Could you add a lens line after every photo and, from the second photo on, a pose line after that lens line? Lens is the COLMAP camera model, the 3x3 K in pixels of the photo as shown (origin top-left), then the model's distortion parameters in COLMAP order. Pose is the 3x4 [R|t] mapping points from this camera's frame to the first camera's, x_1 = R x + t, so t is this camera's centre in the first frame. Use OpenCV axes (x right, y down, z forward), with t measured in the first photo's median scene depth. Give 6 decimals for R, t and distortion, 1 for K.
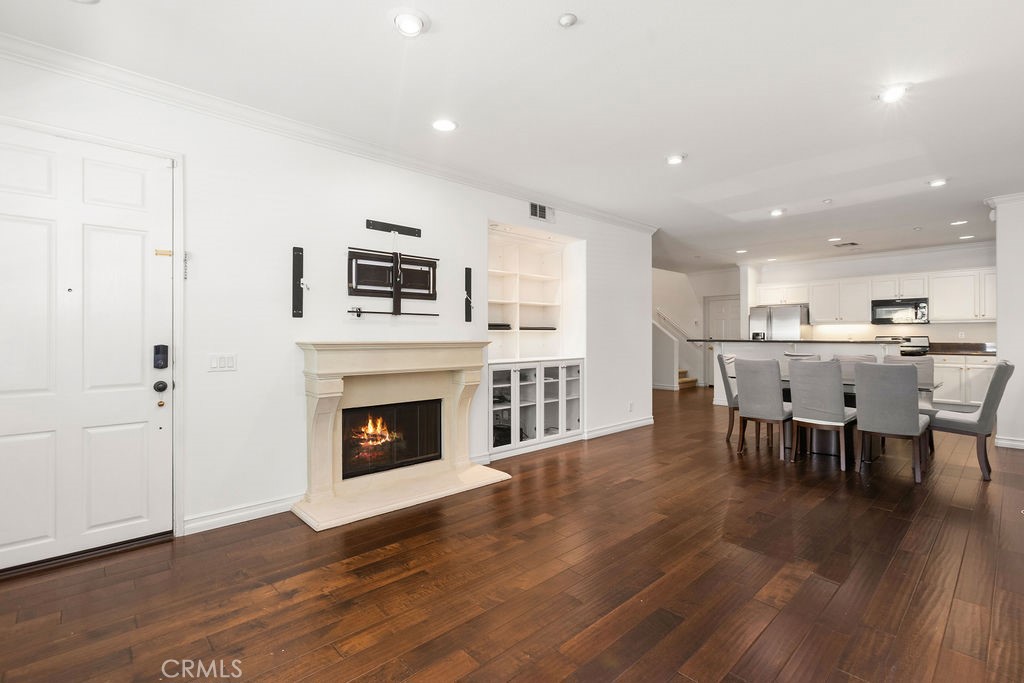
lens RADIAL K [[469.3, 0, 514.7], [0, 469.3, 334.8], [0, 0, 1]] dist [0.000400, 0.000136]
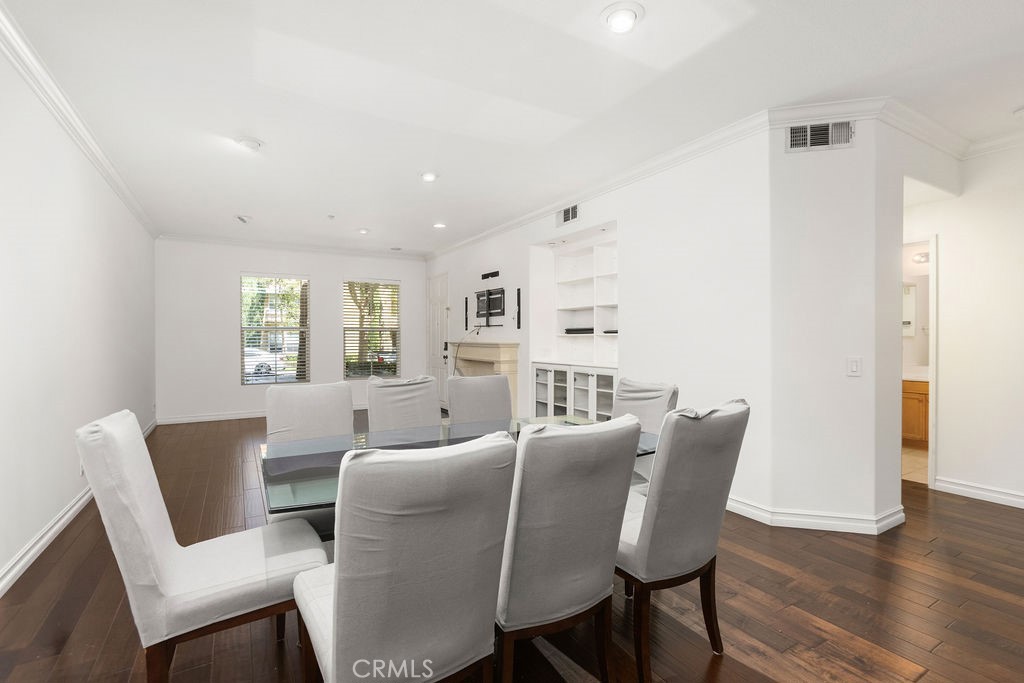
lens RADIAL K [[469.3, 0, 514.0], [0, 469.3, 342.5], [0, 0, 1]] dist [0.000400, 0.000136]
pose [[-0.200147, 0.008945, -0.979725, 1.097358], [0.000337, 0.999959, 0.009061, -0.000406], [0.979766, 0.001483, -0.200142, 1.129386]]
